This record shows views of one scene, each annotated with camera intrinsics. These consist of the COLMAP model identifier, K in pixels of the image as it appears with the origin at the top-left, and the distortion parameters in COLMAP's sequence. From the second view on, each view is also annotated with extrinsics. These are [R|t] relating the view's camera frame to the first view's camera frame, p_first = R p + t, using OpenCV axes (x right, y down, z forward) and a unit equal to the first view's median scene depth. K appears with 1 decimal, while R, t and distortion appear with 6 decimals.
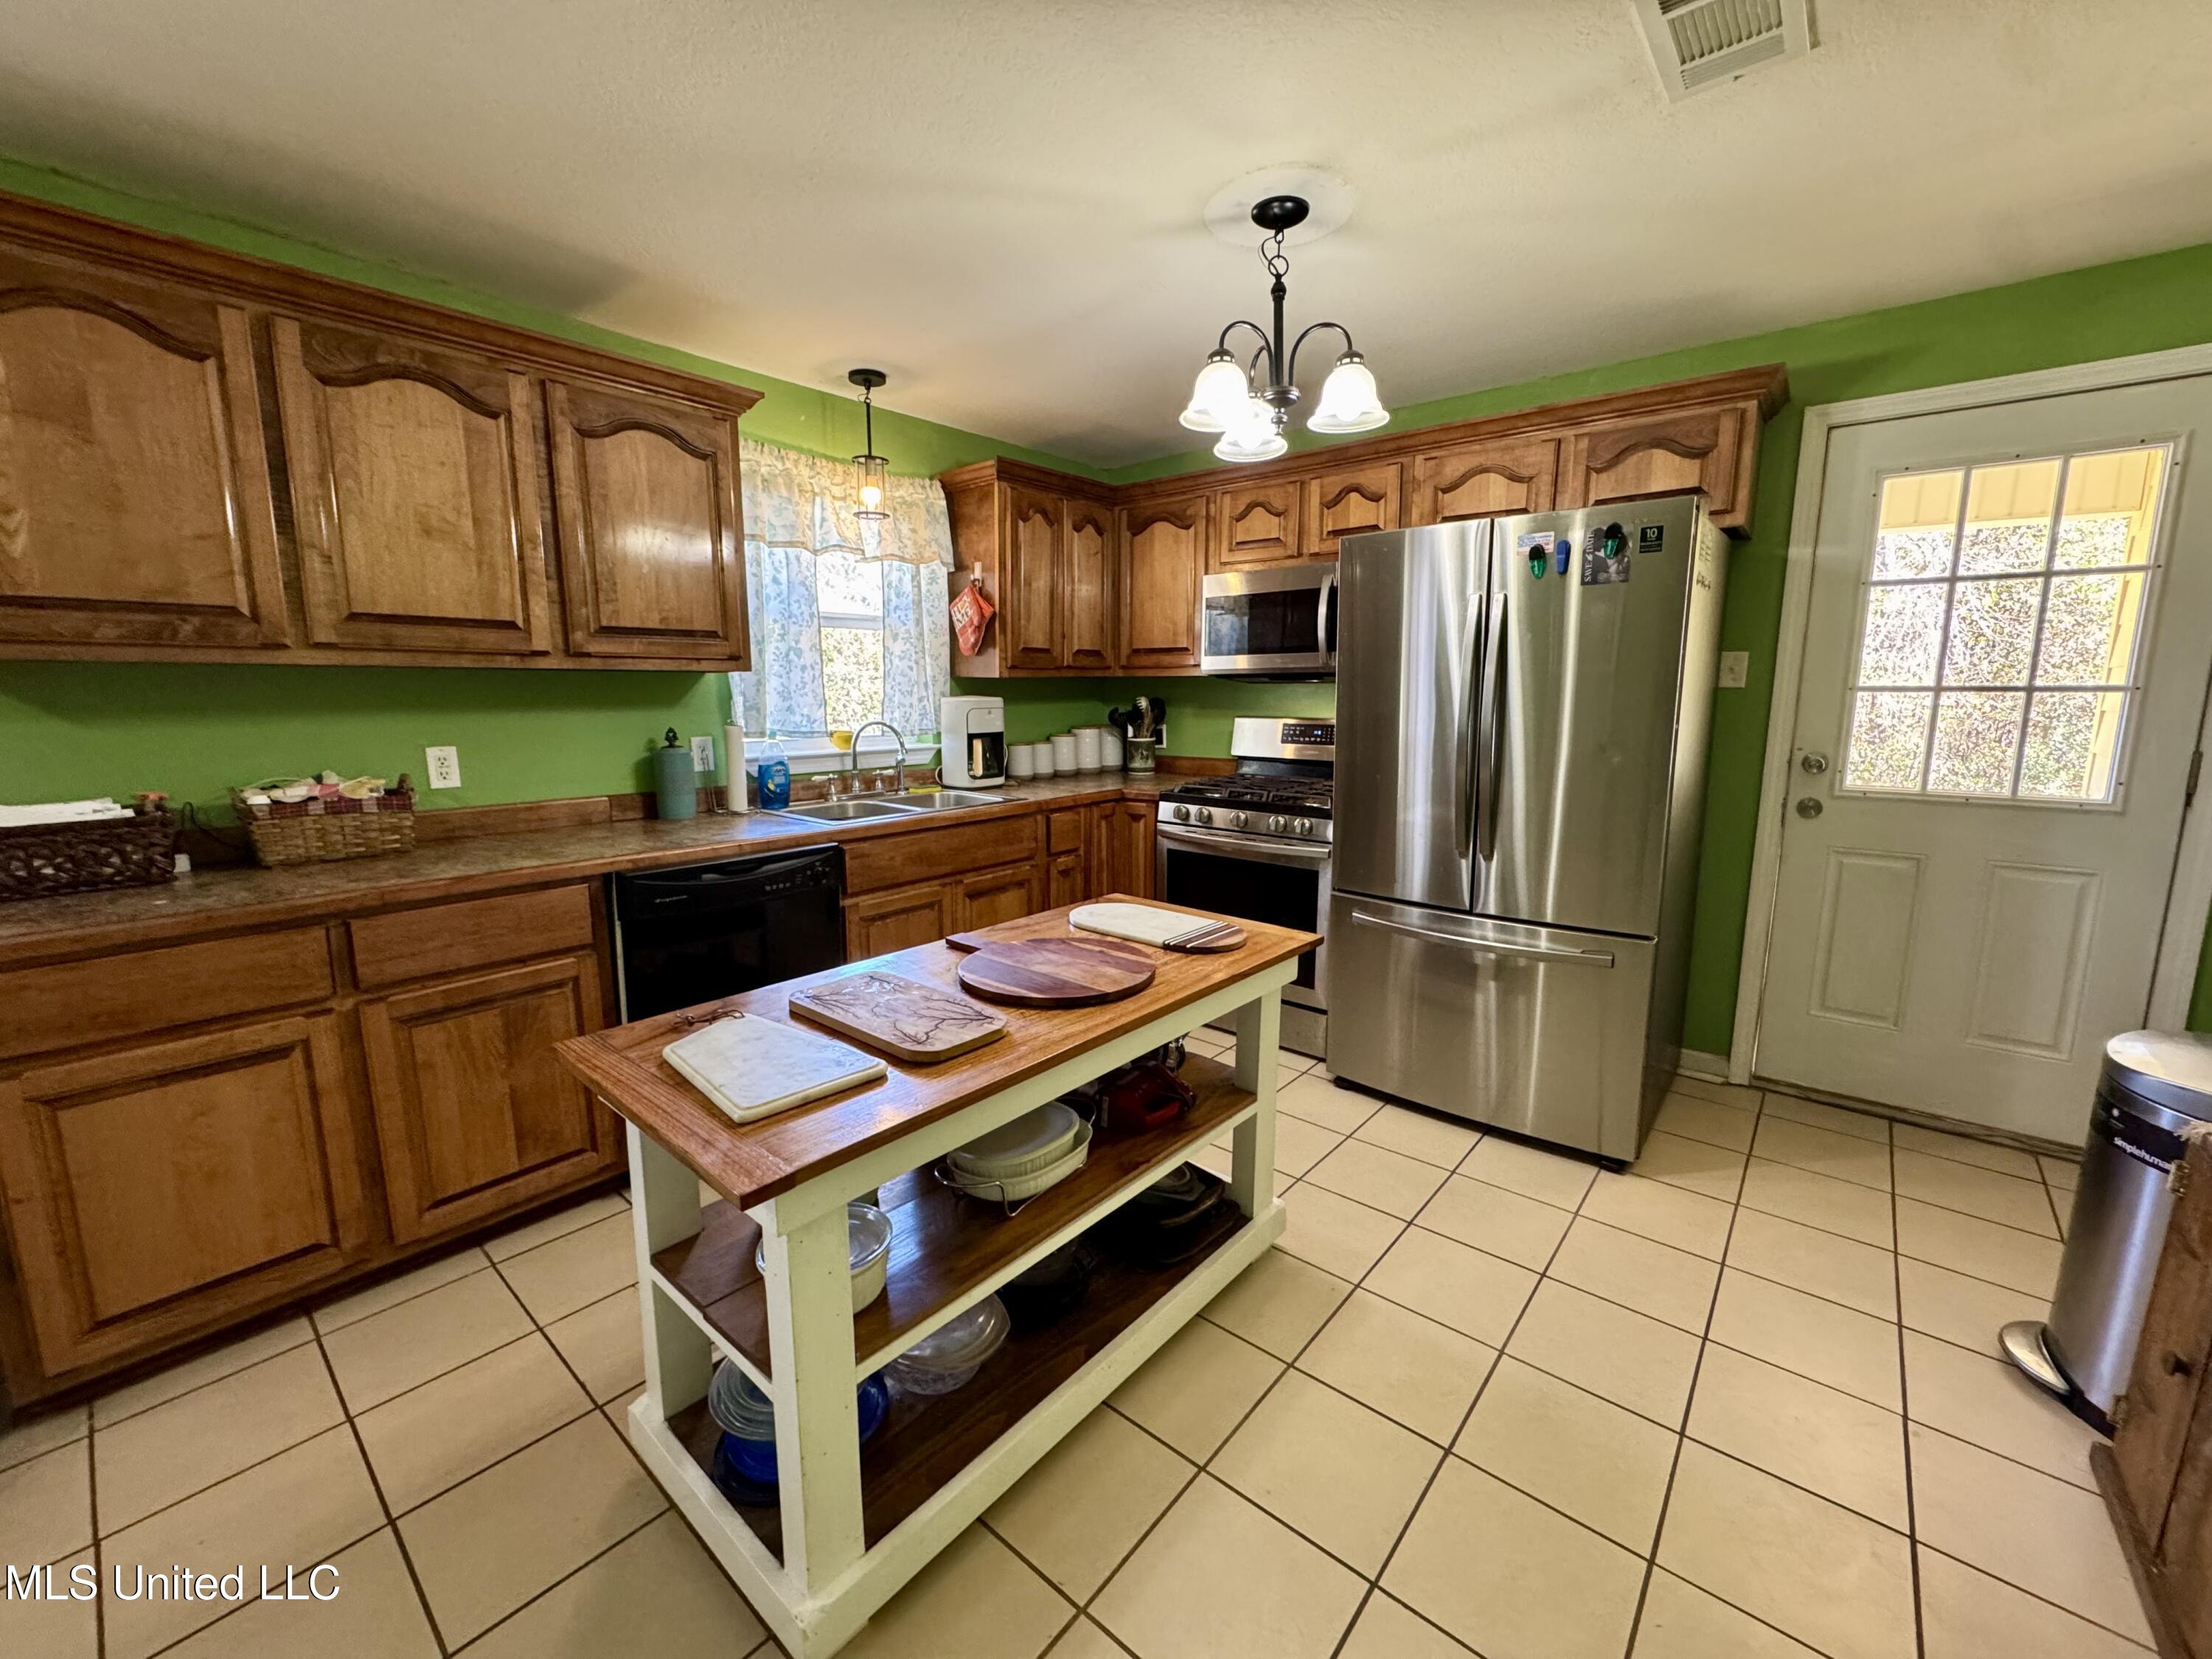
lens RADIAL K [[884.3, 0, 1110.0], [0, 884.3, 832.6], [0, 0, 1]] dist [-0.005913, 0.001120]
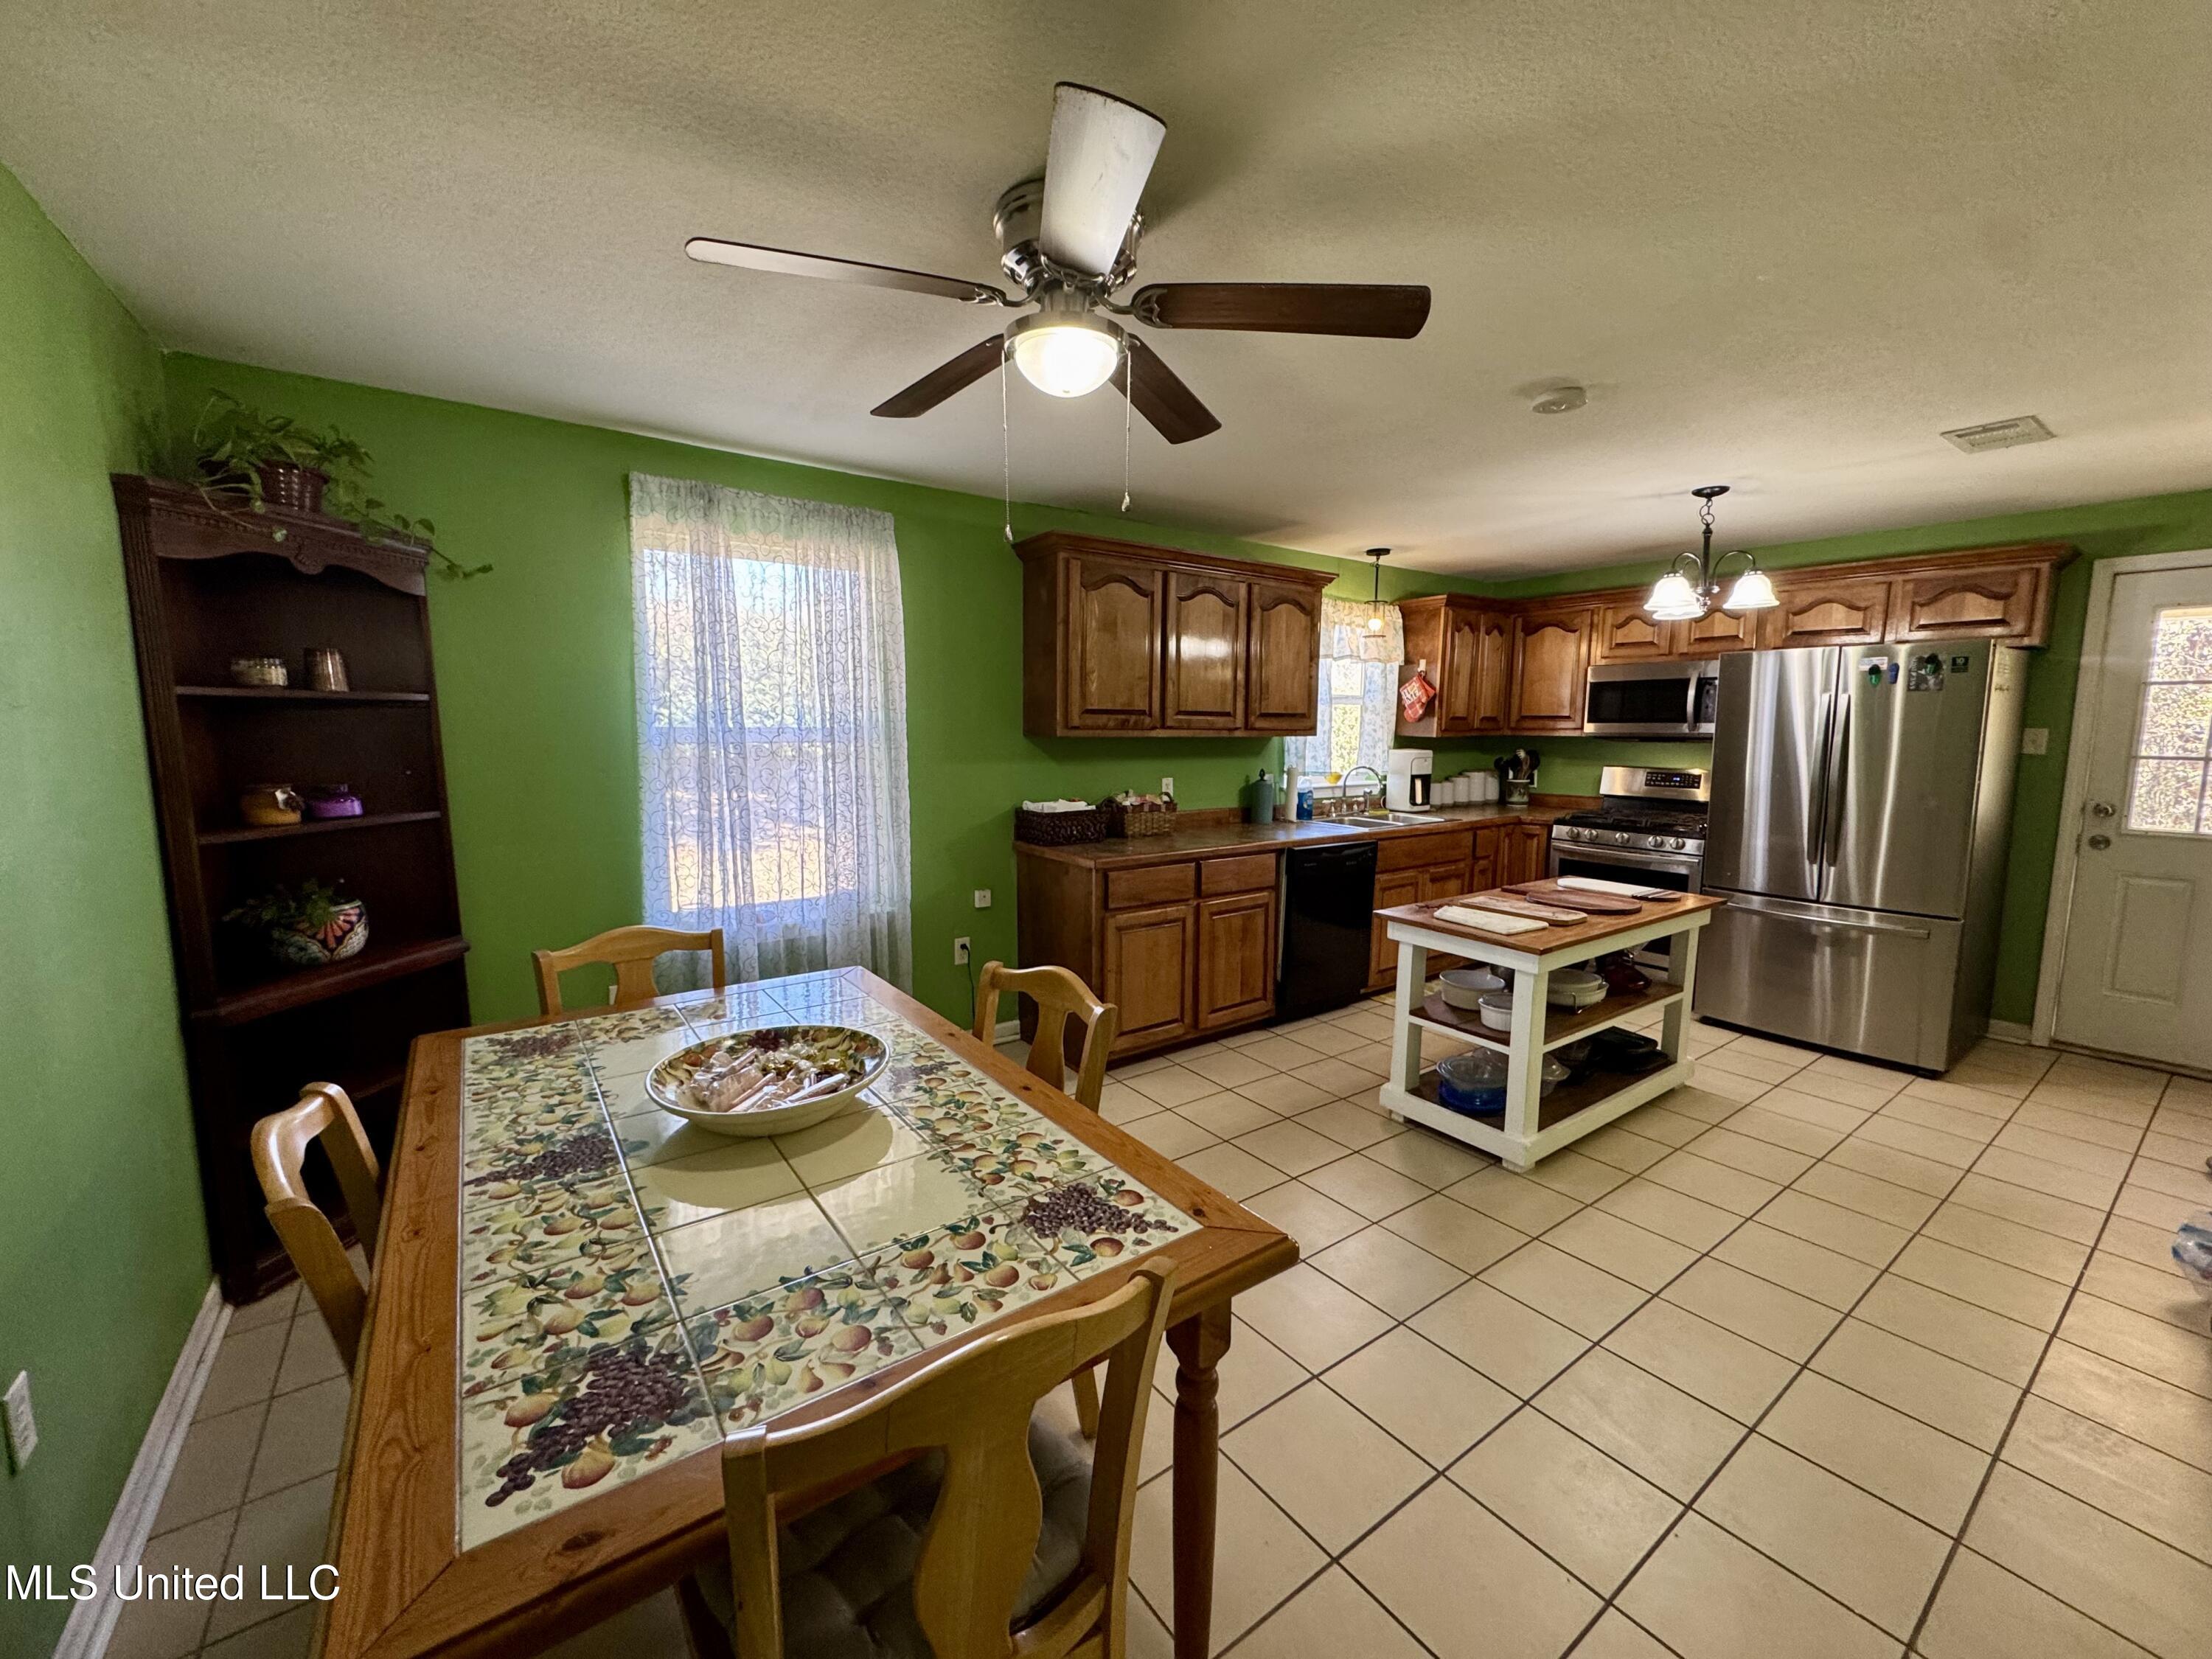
lens RADIAL K [[884.3, 0, 1105.7], [0, 884.3, 832.6], [0, 0, 1]] dist [-0.005913, 0.001120]
pose [[0.970297, 0.035595, -0.239285, -0.408764], [-0.044866, 0.998434, -0.033404, 0.076967], [0.237721, 0.043148, 0.970375, -0.745054]]
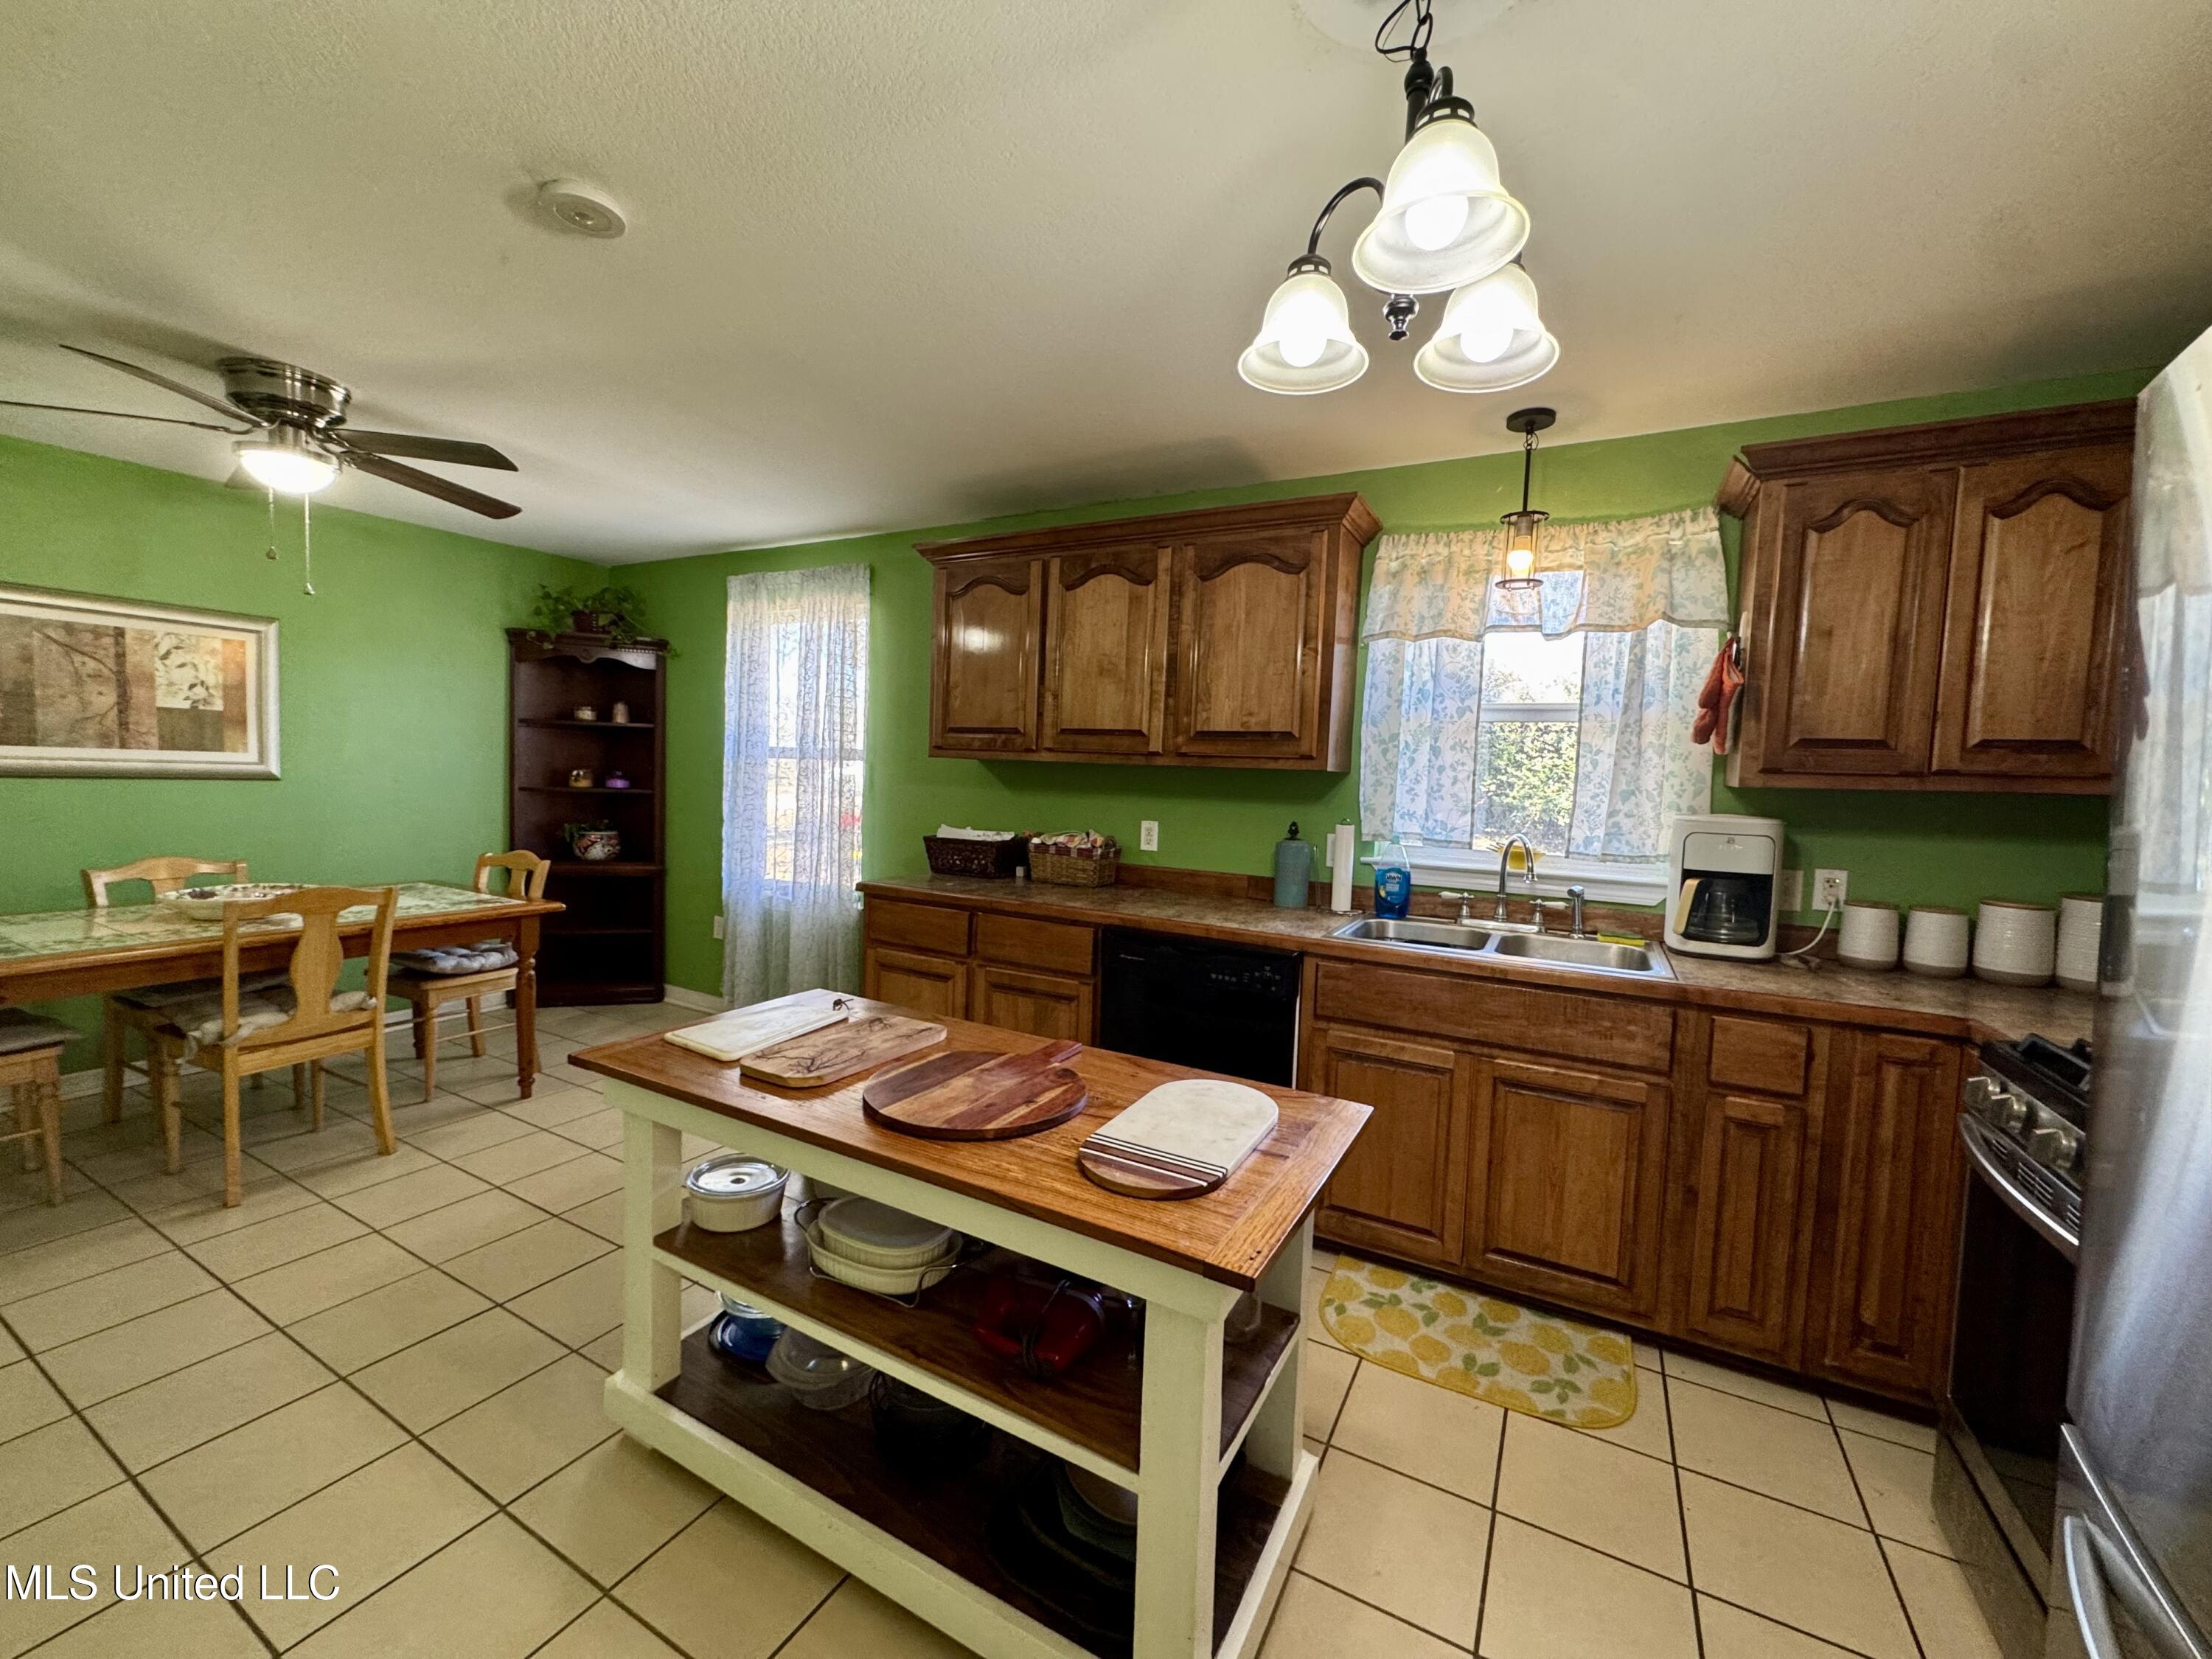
lens RADIAL K [[884.3, 0, 1105.7], [0, 884.3, 837.8], [0, 0, 1]] dist [-0.005913, 0.001120]
pose [[0.194635, 0.079634, -0.977638, 0.553039], [-0.193842, 0.980165, 0.041249, -0.107146], [0.961531, 0.181478, 0.206211, 0.603421]]
